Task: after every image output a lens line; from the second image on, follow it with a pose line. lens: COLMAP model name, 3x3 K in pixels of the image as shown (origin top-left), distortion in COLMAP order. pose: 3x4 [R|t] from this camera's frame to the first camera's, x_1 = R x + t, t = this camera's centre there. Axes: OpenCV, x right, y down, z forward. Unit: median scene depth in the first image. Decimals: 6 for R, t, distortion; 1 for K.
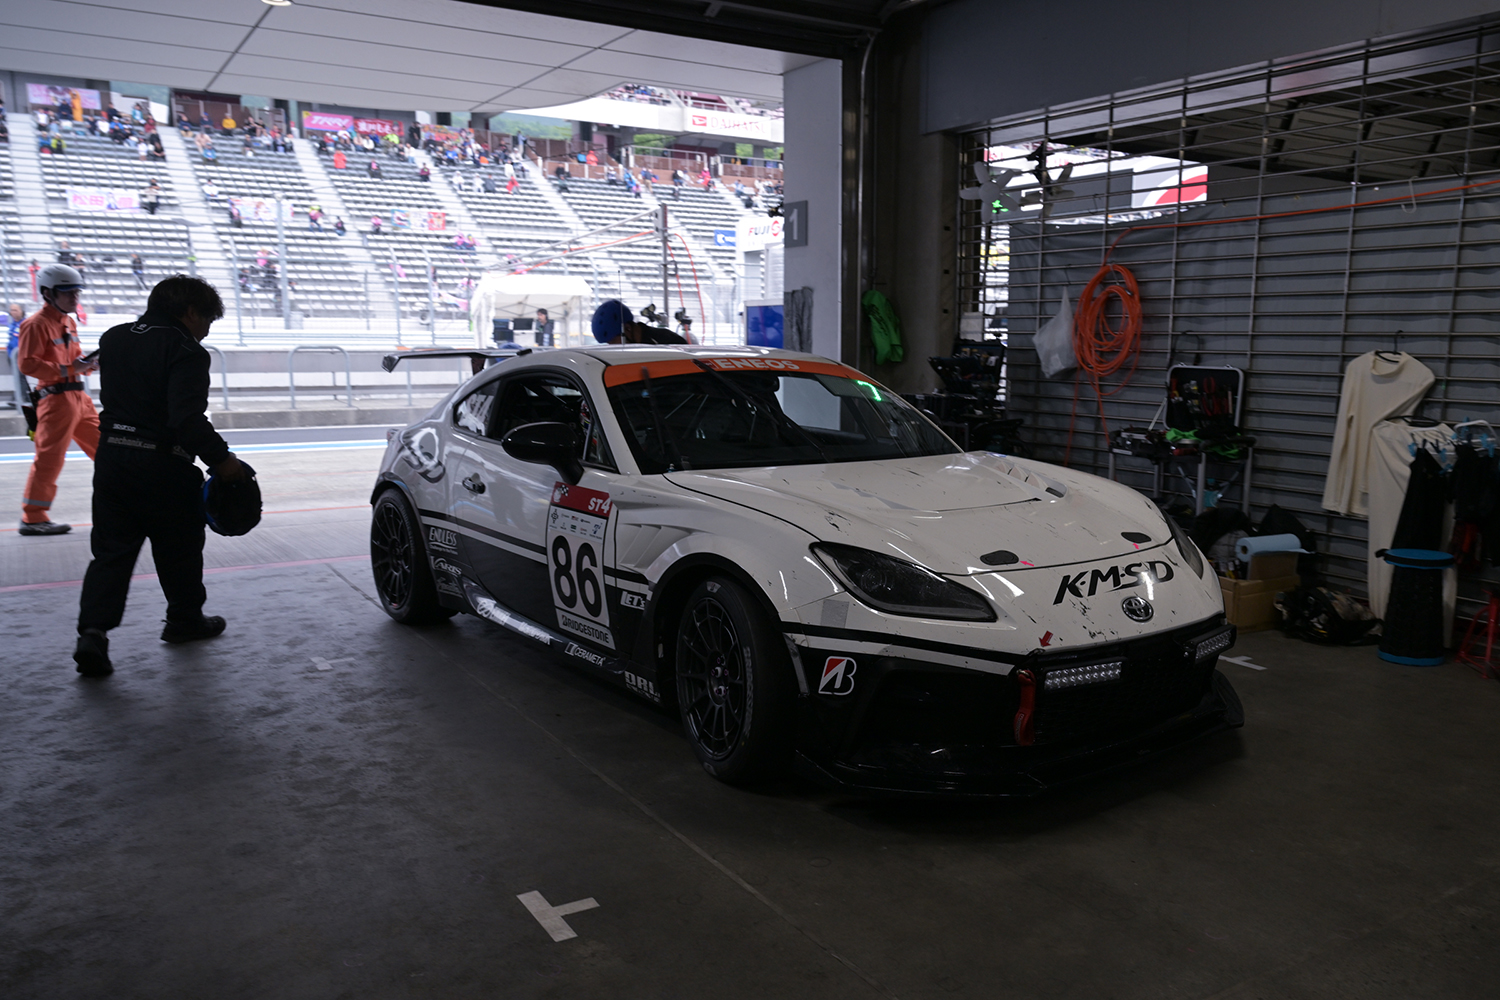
lens RADIAL K [[1201.4, 0, 750.0], [0, 1201.4, 500.0], [0, 0, 1]] dist [-0.005133, 0.000395]
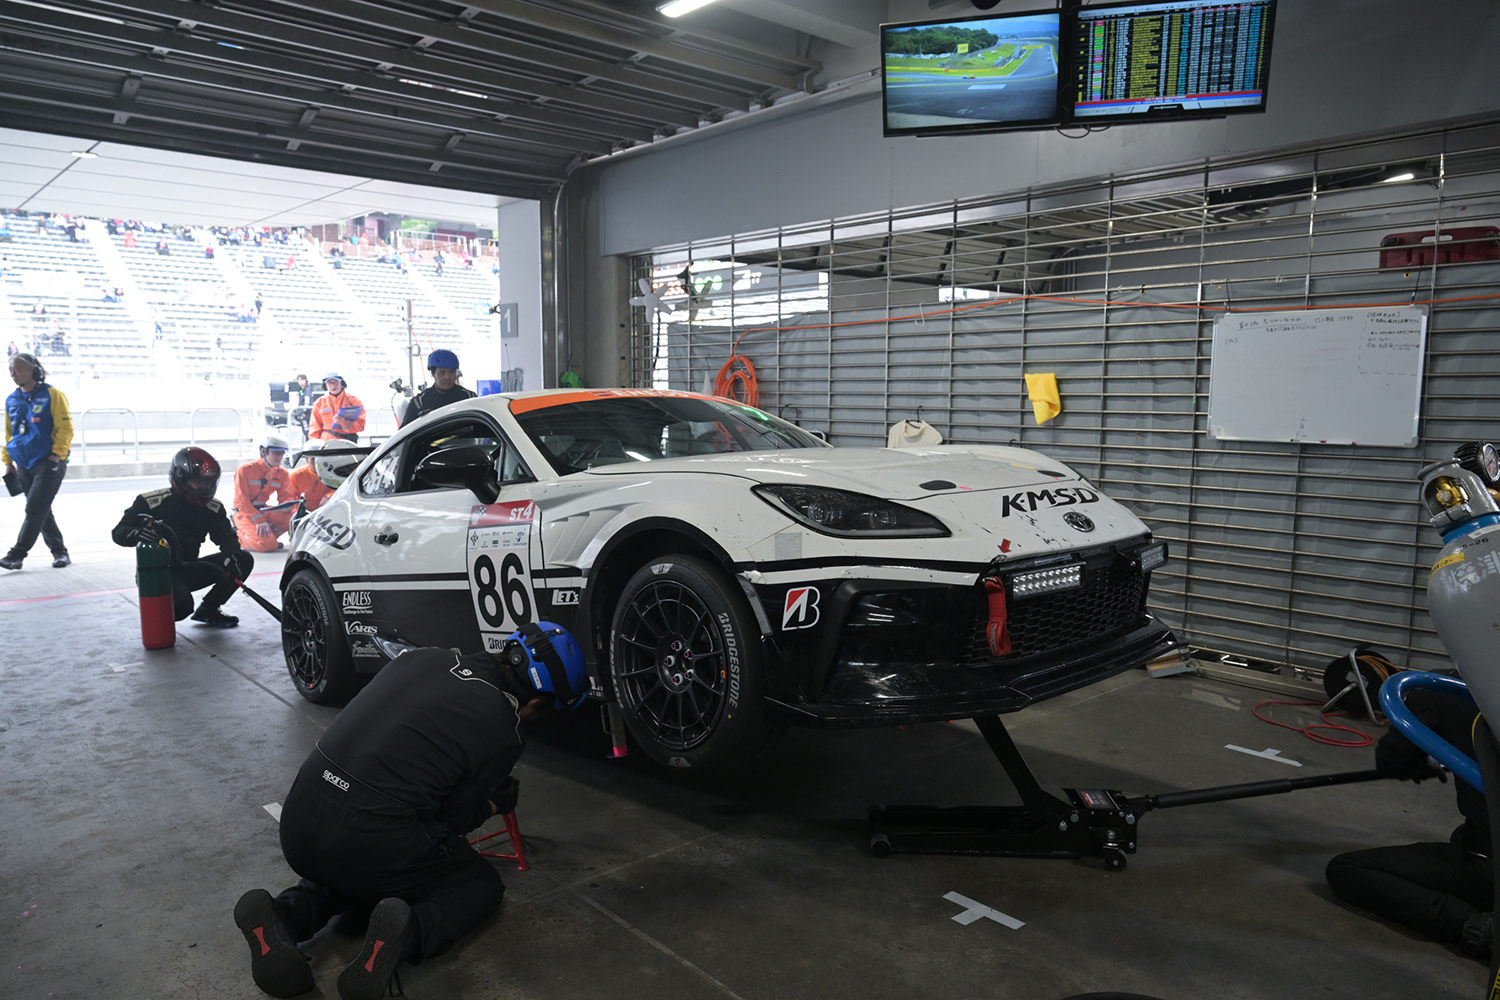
lens RADIAL K [[1037.8, 0, 678.6], [0, 1037.8, 456.4], [0, 0, 1]] dist [-0.001340, -0.001272]
pose [[0.986921, -0.011128, 0.160821, 0.043708], [0.022791, 0.997226, -0.070862, 0.000845], [-0.159586, 0.073600, 0.984437, -0.146257]]
